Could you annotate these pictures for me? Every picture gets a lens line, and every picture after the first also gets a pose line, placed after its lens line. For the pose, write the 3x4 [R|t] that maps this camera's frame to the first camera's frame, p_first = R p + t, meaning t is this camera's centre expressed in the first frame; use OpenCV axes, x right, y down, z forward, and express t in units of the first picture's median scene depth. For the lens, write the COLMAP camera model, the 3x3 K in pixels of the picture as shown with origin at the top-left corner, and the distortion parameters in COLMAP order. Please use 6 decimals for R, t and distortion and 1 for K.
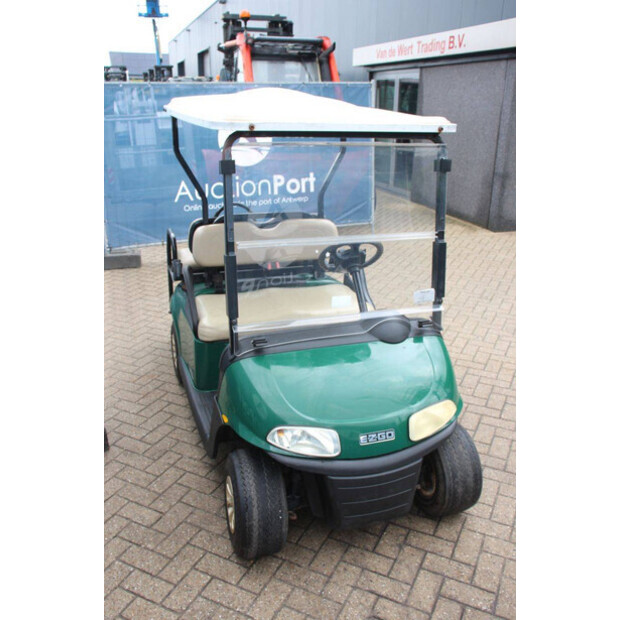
lens RADIAL K [[581.4, 0, 306.6], [0, 581.4, 311.2], [0, 0, 1]] dist [-0.047373, 0.000000]
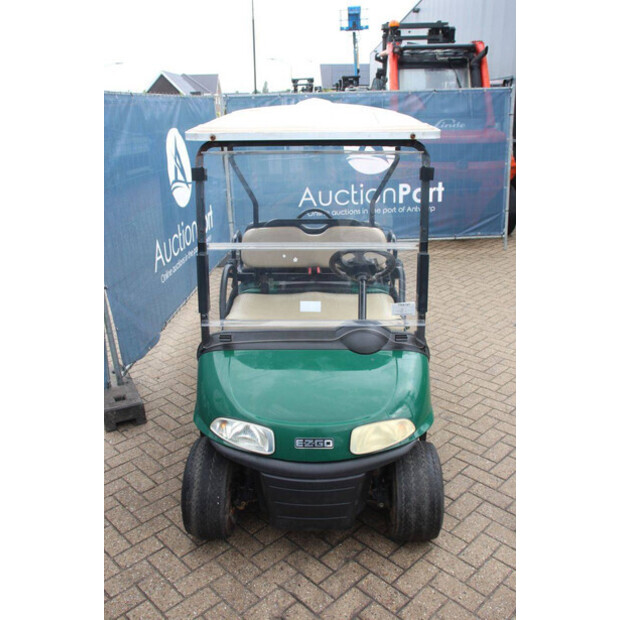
lens RADIAL K [[581.4, 0, 296.1], [0, 581.4, 311.2], [0, 0, 1]] dist [-0.047373, 0.000000]
pose [[0.938301, 0.087369, -0.334601, 0.355091], [-0.091849, 0.995770, 0.002444, -0.008734], [0.333399, 0.028439, 0.942357, 0.032691]]
